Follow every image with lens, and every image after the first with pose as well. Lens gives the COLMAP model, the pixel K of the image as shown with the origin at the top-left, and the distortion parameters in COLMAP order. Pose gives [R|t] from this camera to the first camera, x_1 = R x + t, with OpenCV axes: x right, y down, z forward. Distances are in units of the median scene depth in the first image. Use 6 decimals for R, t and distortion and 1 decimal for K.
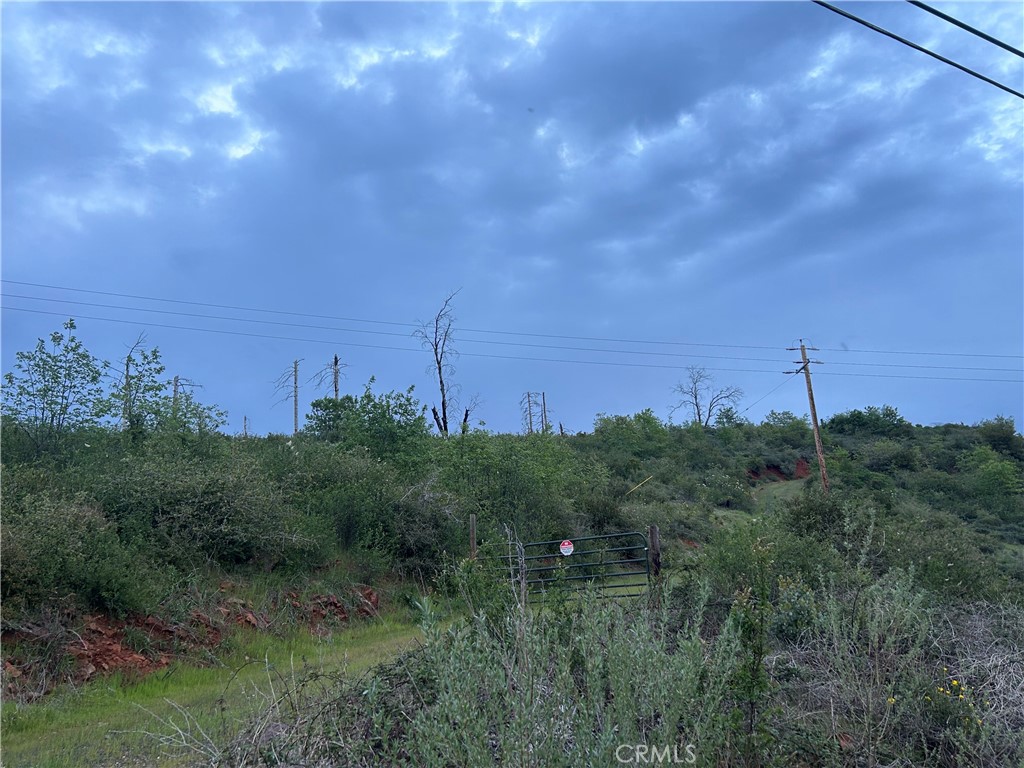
lens RADIAL K [[780.0, 0, 512.2], [0, 780.0, 391.7], [0, 0, 1]] dist [0.090732, -0.115254]
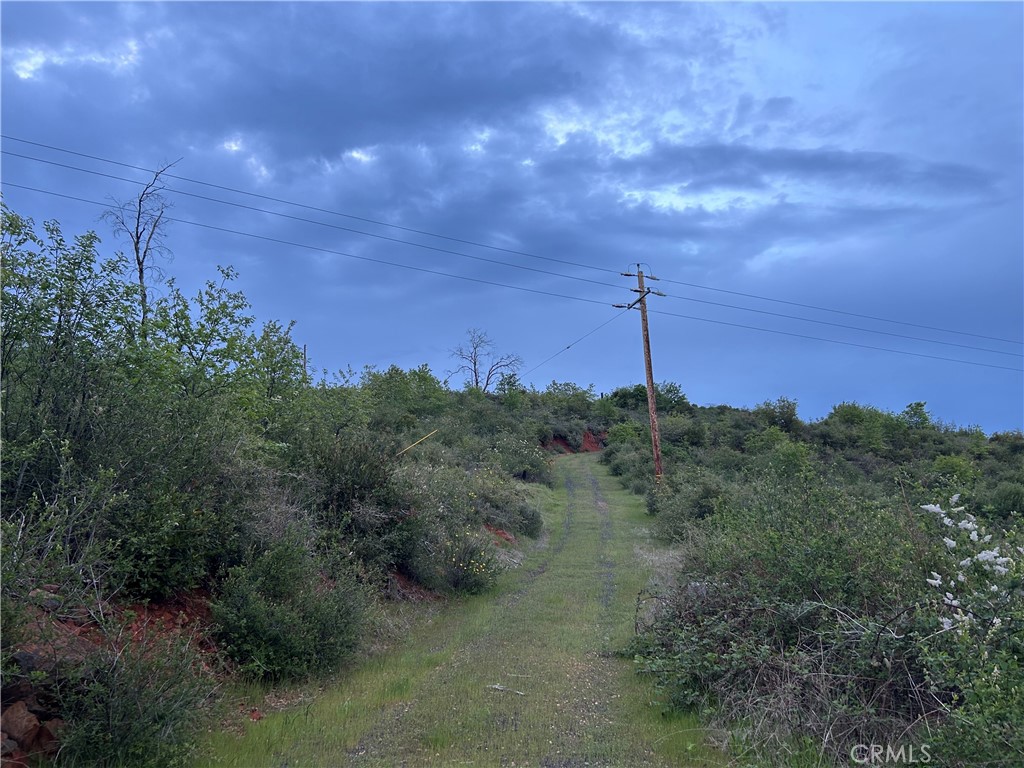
lens RADIAL K [[780.0, 0, 512.2], [0, 780.0, 391.7], [0, 0, 1]] dist [0.090732, -0.115254]
pose [[0.955189, 0.069937, 0.287616, 0.023961], [-0.079681, 0.996571, 0.022297, 0.030079], [-0.285070, -0.044216, 0.957486, 0.182717]]
